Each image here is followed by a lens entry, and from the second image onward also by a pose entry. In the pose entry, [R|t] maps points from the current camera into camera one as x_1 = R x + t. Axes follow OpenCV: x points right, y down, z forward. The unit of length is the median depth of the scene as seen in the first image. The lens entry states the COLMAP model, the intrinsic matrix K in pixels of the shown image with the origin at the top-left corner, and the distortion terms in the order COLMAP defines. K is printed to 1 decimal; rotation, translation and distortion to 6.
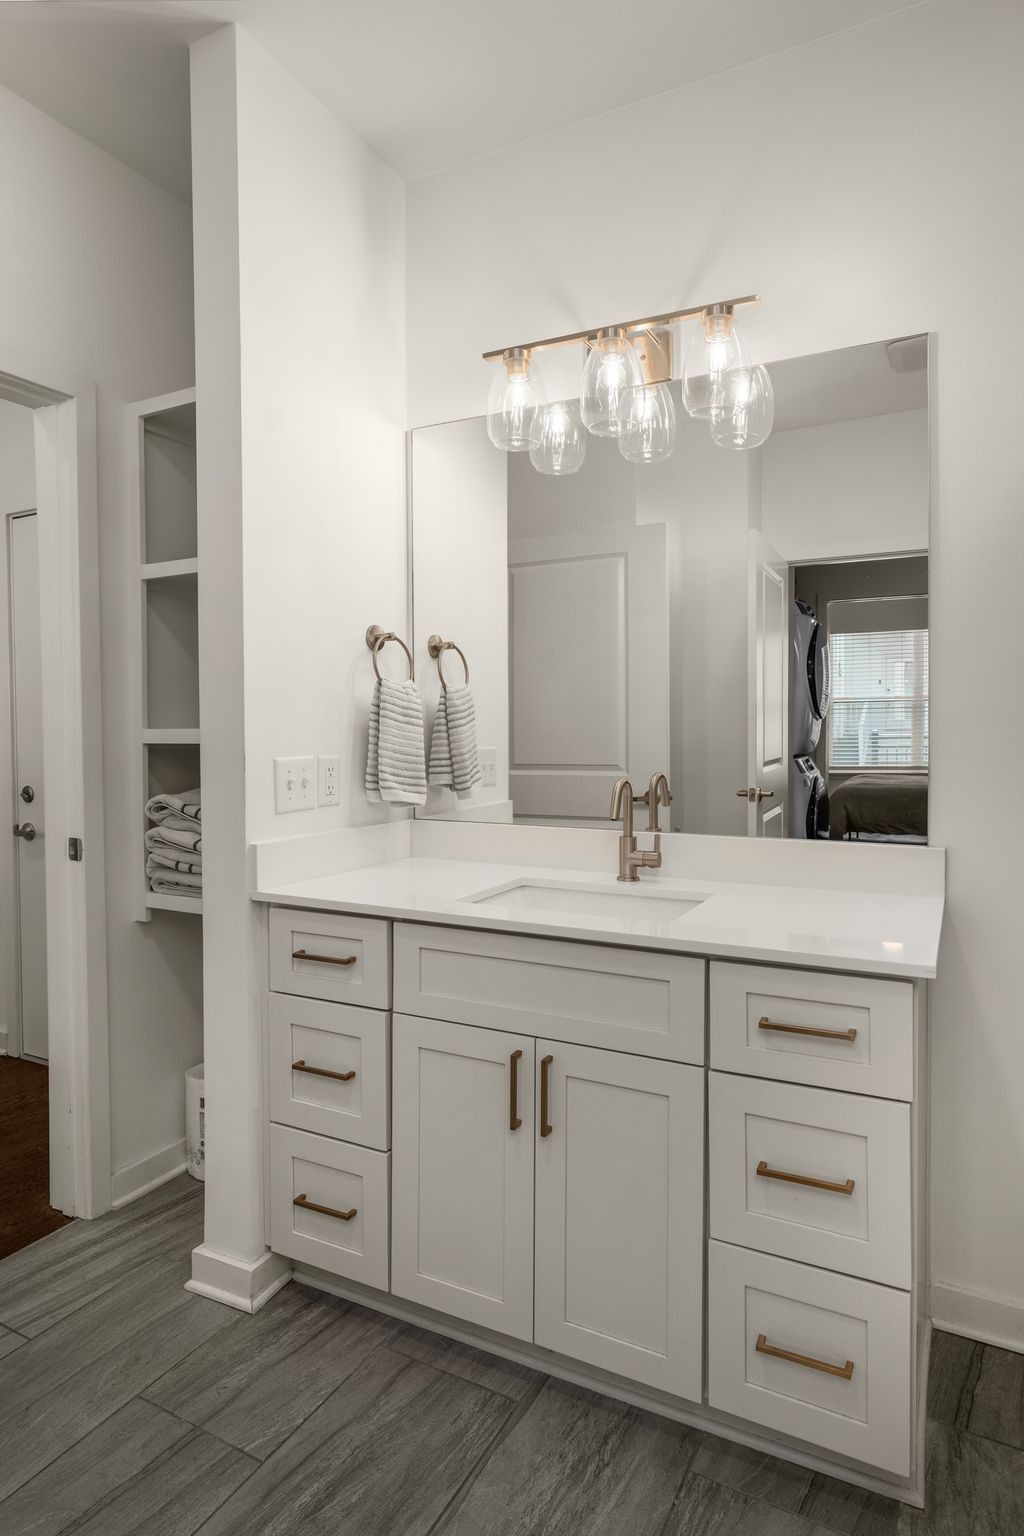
lens RADIAL K [[835.4, 0, 512.0], [0, 835.4, 768.0], [0, 0, 1]] dist [-0.000228, 0.001340]
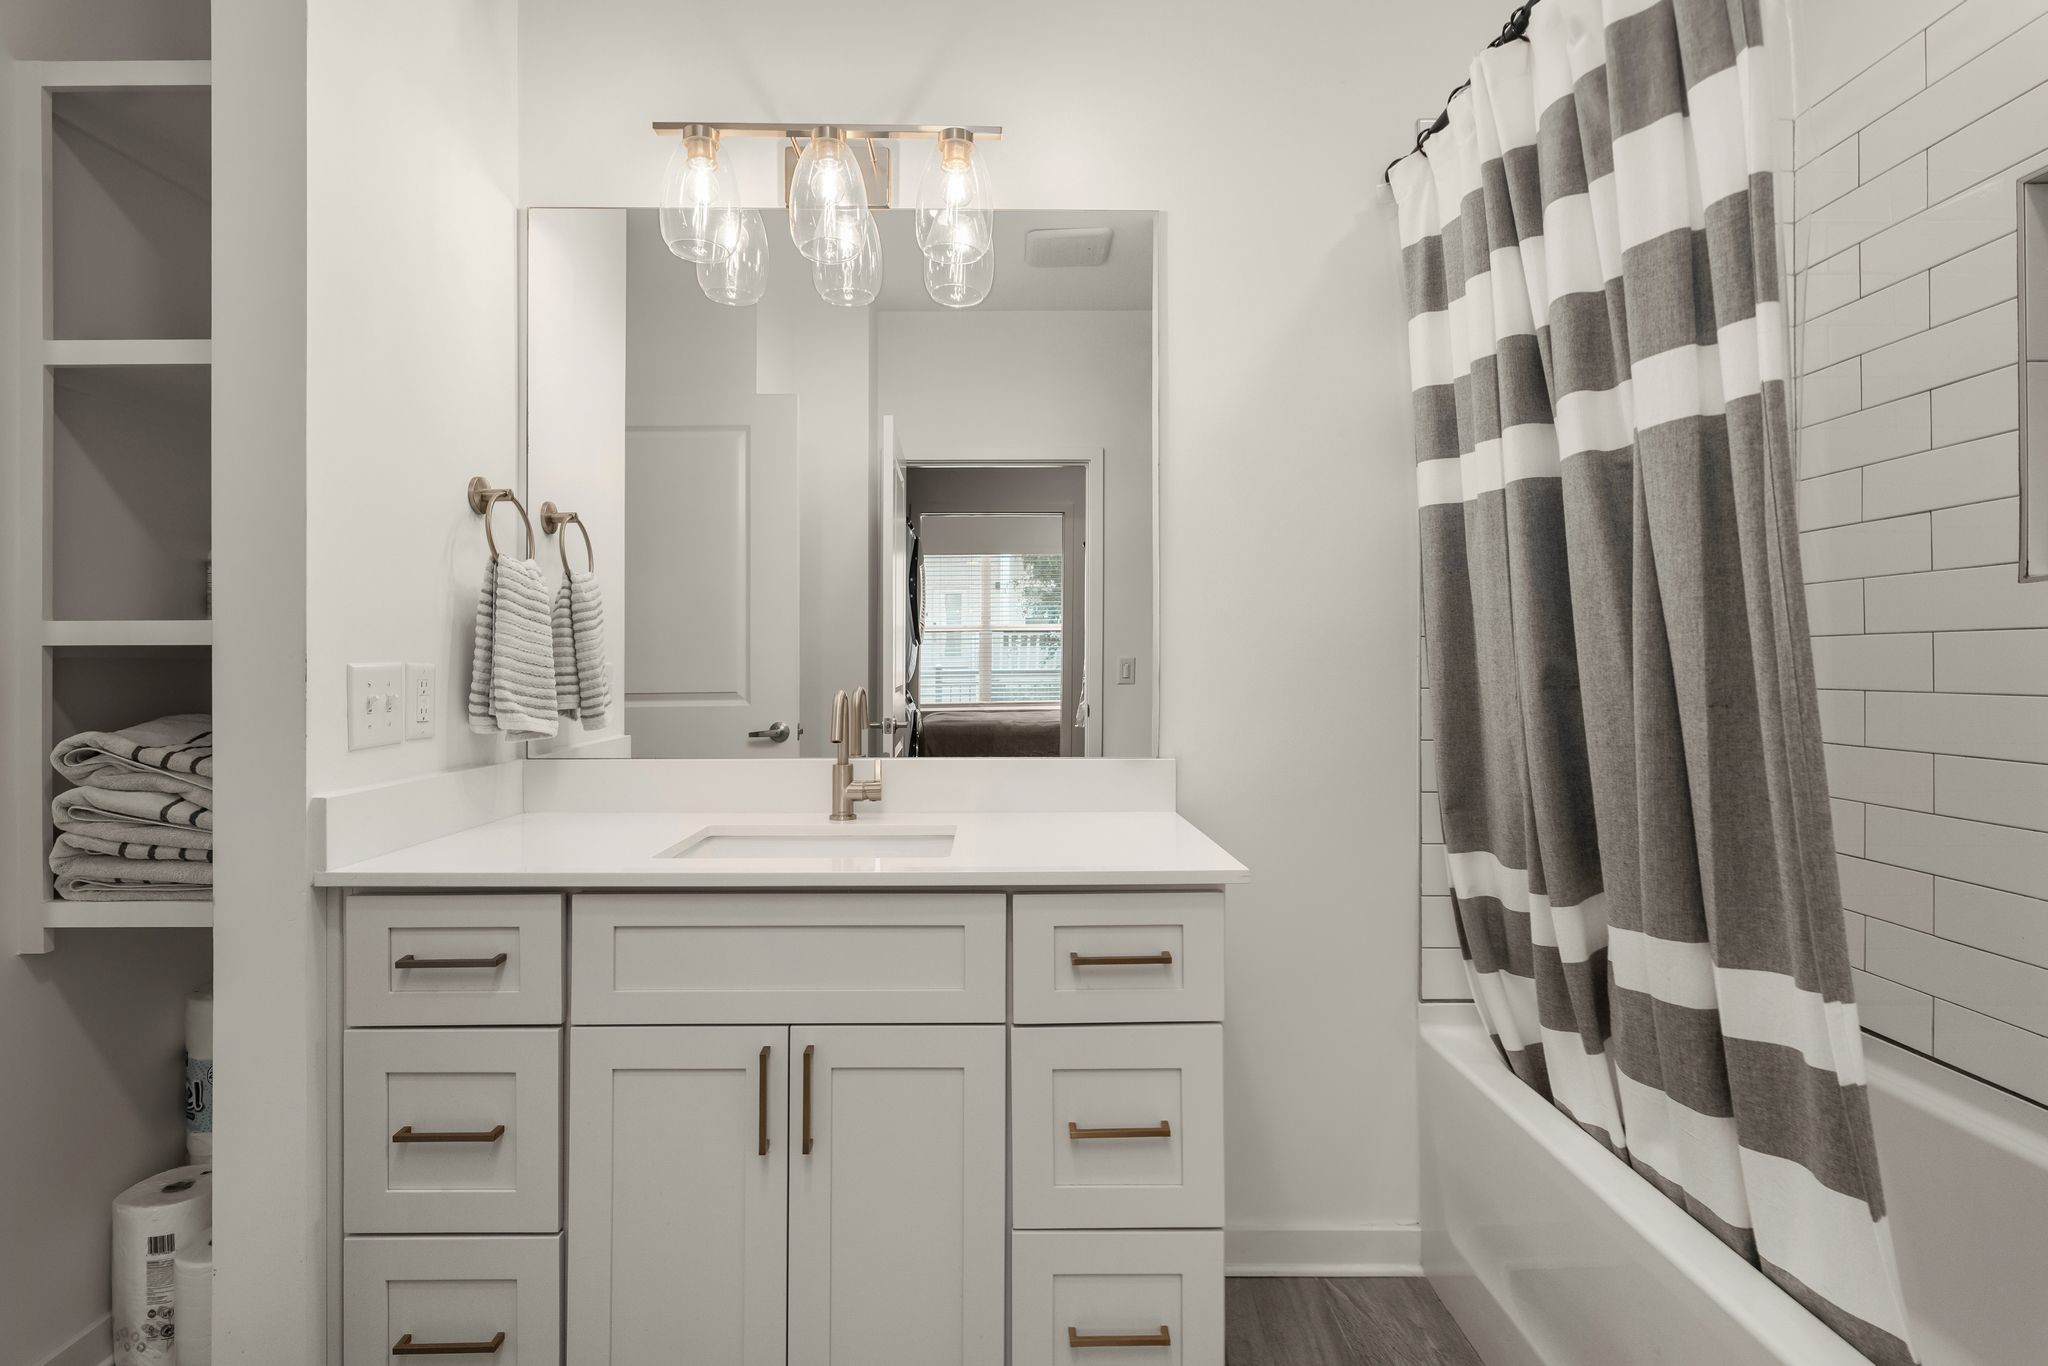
lens RADIAL K [[996.5, 0, 1024.0], [0, 996.5, 683.0], [0, 0, 1]] dist [0.000141, 0.000567]
pose [[0.893636, -0.016081, 0.448505, -0.138633], [0.025703, 0.999551, -0.015374, 0.024268], [-0.448056, 0.025267, 0.893648, 0.068471]]
